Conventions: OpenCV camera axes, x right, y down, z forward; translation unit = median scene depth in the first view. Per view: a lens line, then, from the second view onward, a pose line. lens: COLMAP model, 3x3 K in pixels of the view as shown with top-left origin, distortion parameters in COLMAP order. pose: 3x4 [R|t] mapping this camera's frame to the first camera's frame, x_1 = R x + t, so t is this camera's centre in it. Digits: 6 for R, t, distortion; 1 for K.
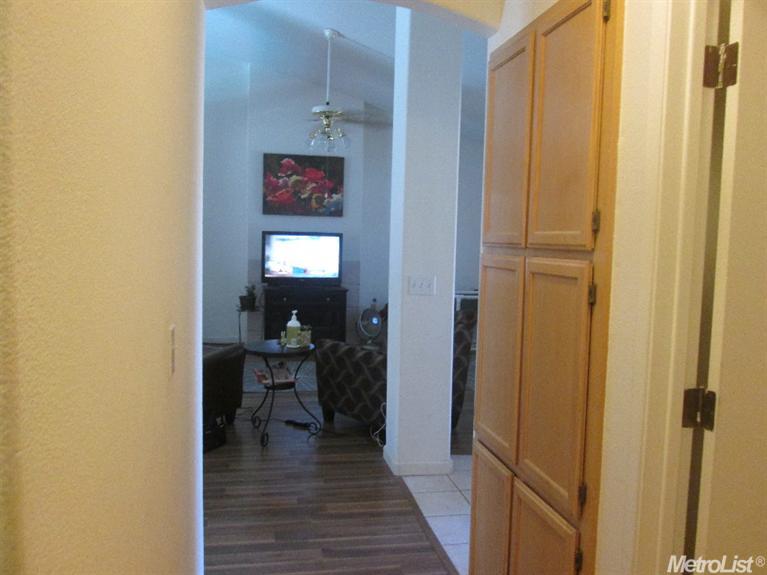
lens RADIAL K [[643.9, 0, 381.4], [0, 643.9, 291.5], [0, 0, 1]] dist [-0.031649, 0.013334]
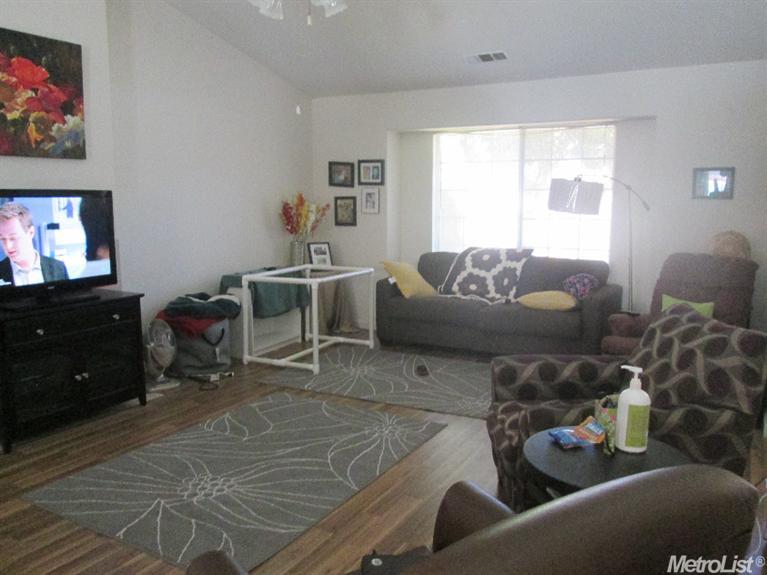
lens RADIAL K [[643.9, 0, 381.4], [0, 643.9, 291.5], [0, 0, 1]] dist [-0.031649, 0.013334]
pose [[0.655447, -0.138081, 0.742511, -0.311741], [0.083268, 0.990363, 0.110669, -0.046283], [-0.750637, -0.010710, 0.660628, 0.468413]]
